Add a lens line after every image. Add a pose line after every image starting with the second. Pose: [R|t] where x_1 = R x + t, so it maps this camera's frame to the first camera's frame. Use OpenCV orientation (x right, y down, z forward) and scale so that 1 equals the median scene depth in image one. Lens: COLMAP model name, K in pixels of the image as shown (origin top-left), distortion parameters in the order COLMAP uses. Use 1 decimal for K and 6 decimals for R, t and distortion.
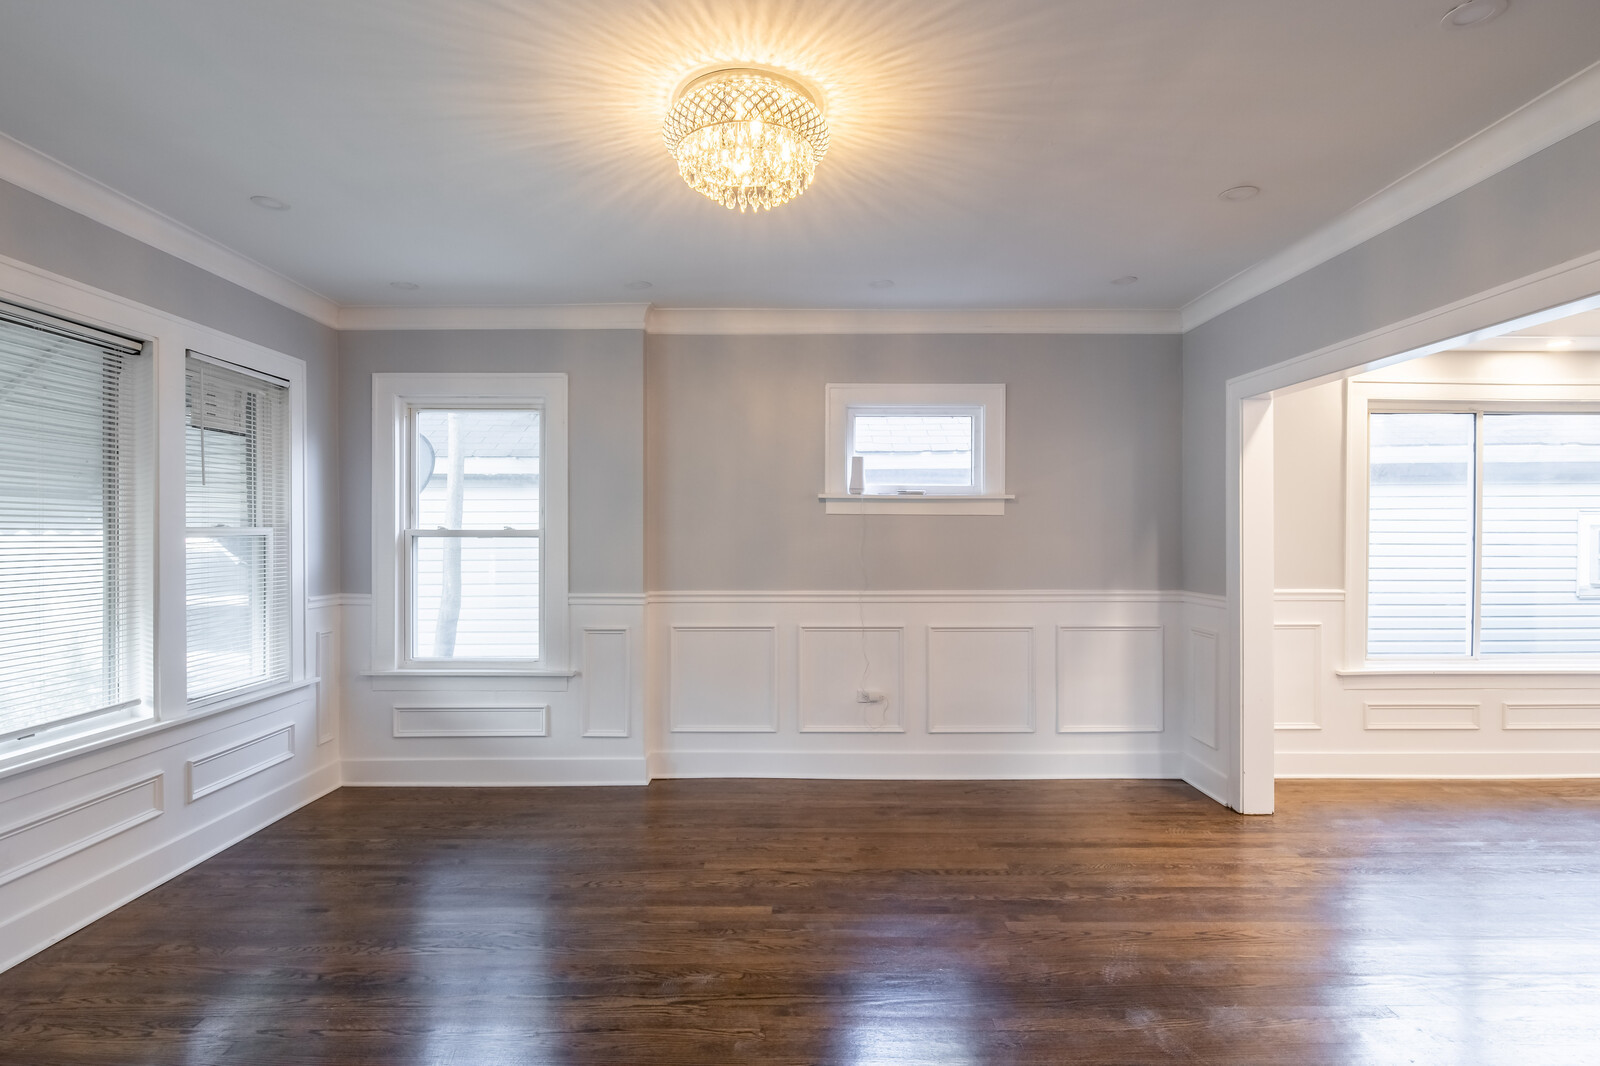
lens RADIAL K [[821.3, 0, 804.4], [0, 821.3, 530.5], [0, 0, 1]] dist [0.000967, -0.000024]
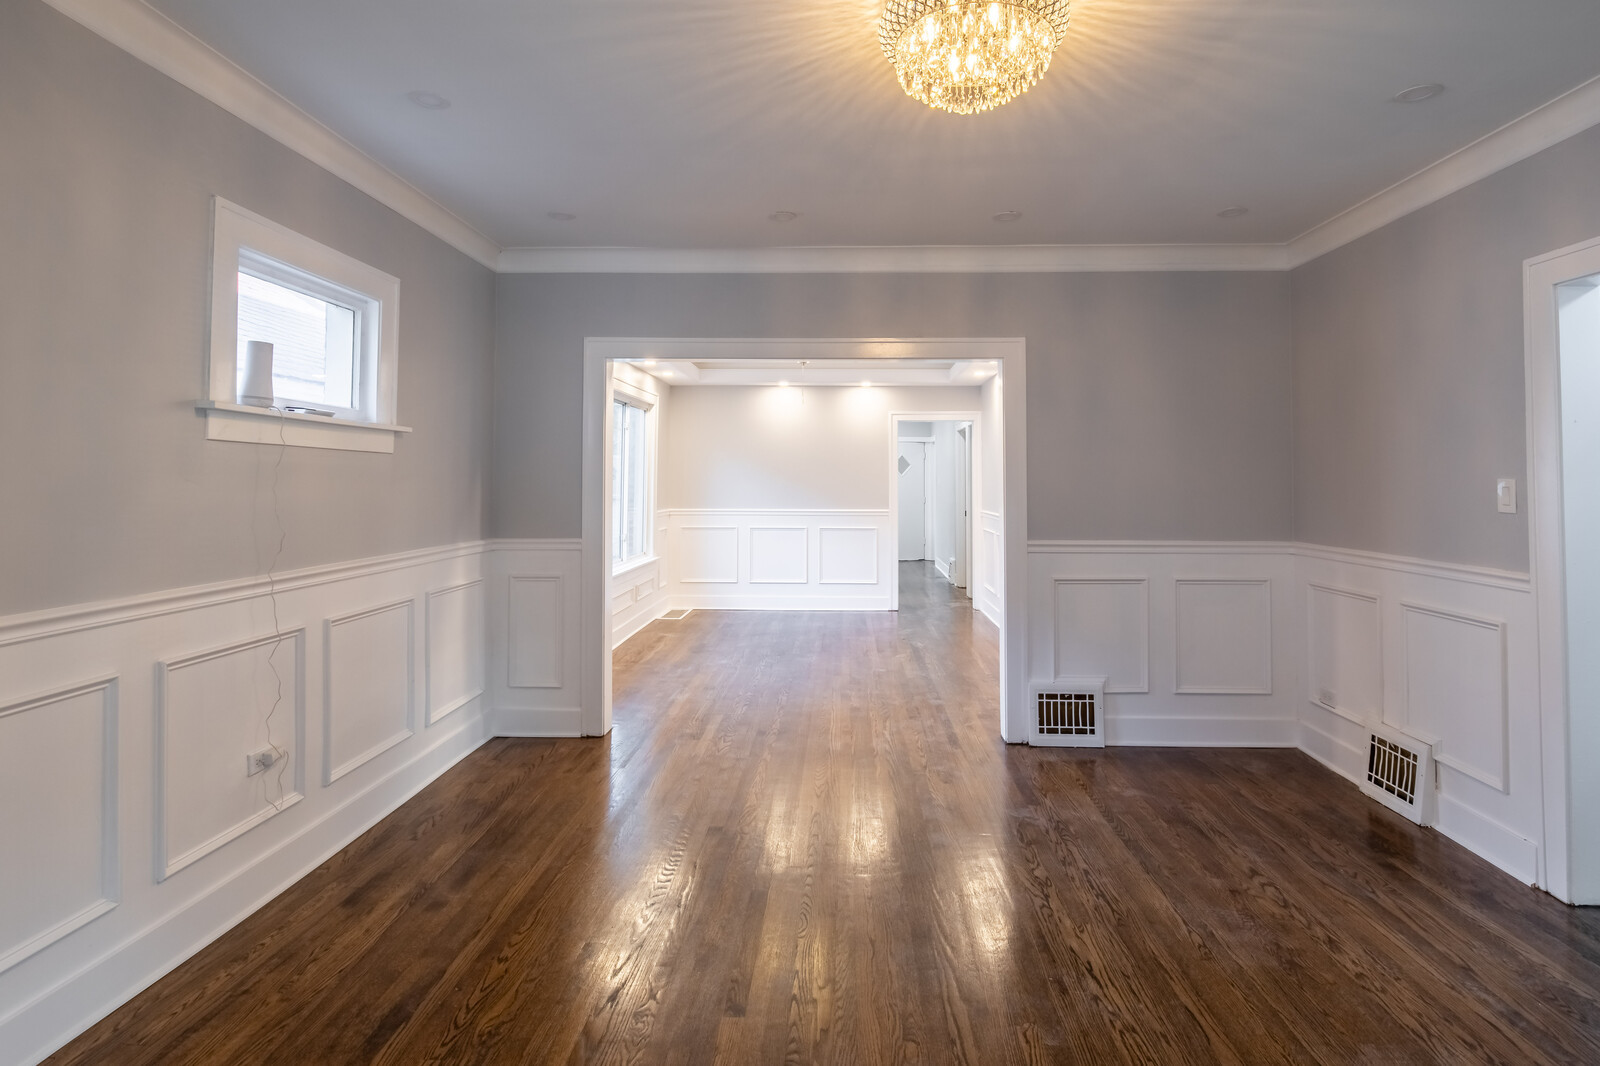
lens RADIAL K [[818.3, 0, 802.9], [0, 818.3, 451.8], [0, 0, 1]] dist [0.001359, 0.000347]
pose [[0.059150, 0.039607, 0.997463, -0.480000], [-0.002458, 0.999215, -0.039531, 0.008863], [-0.998246, -0.000114, 0.059200, 0.586873]]
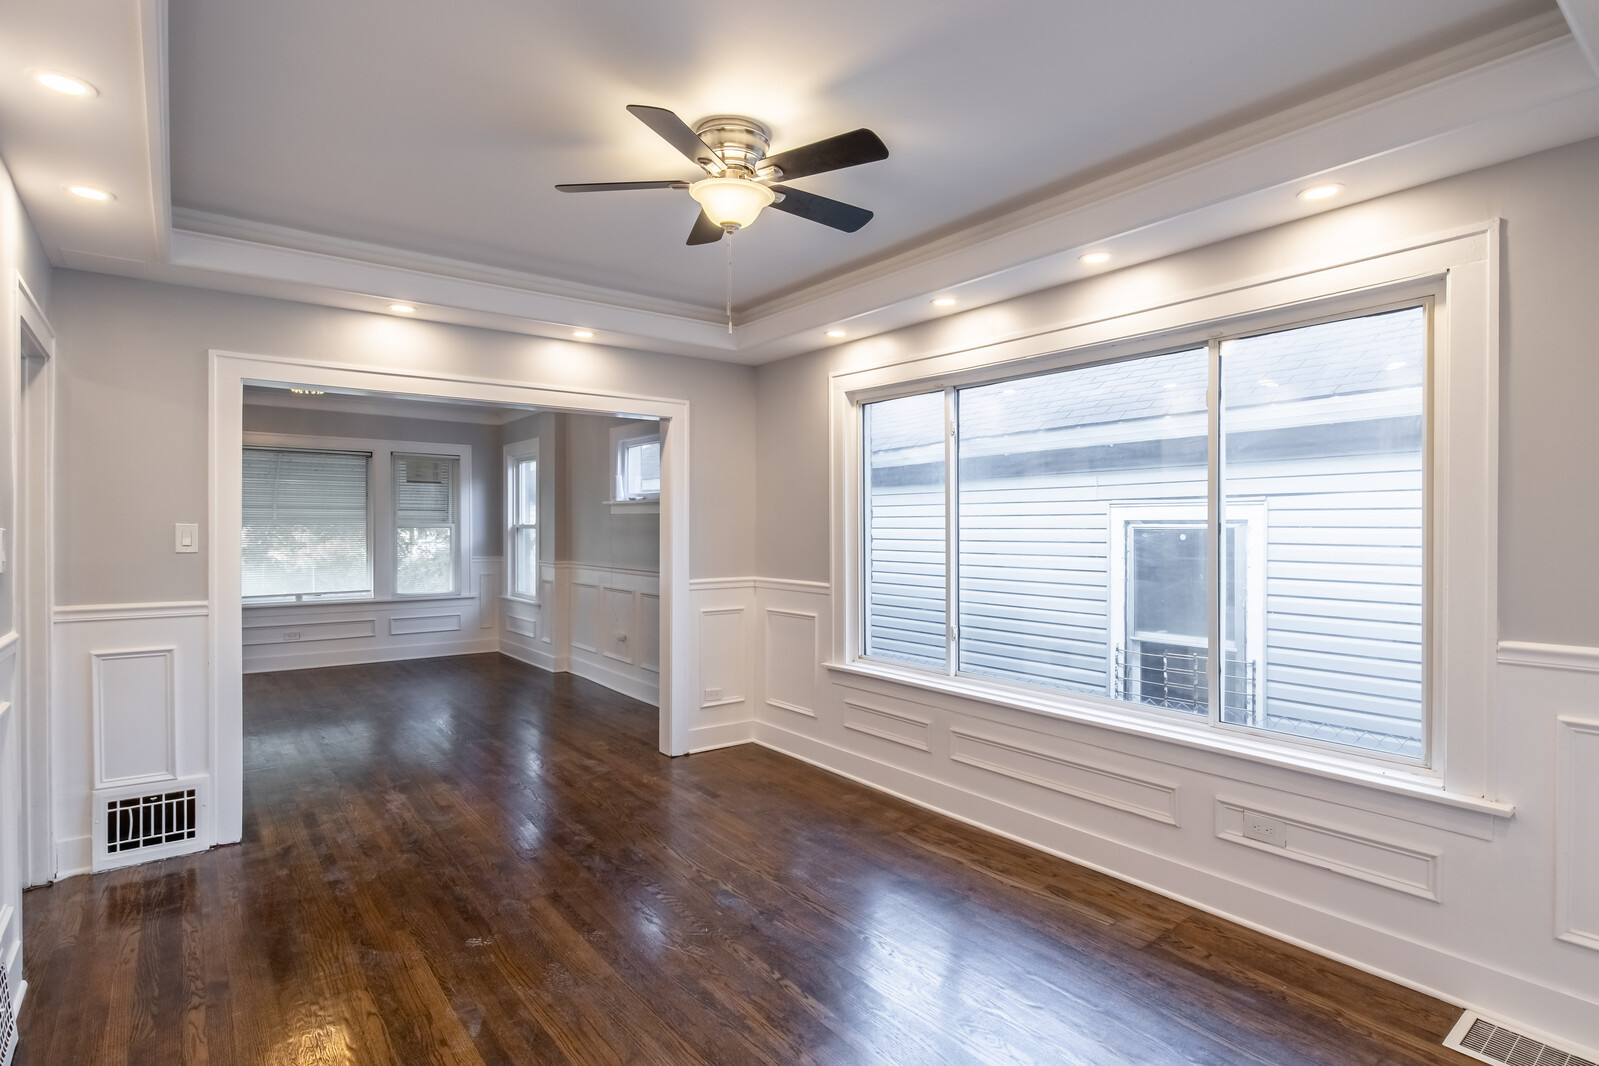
lens RADIAL K [[820.8, 0, 803.9], [0, 820.8, 530.5], [0, 0, 1]] dist [0.000967, -0.000024]
pose [[0.593207, 0.007904, -0.805011, 1.452920], [-0.001248, 0.999960, 0.008898, -0.004836], [0.805049, -0.004274, 0.593193, 0.390099]]
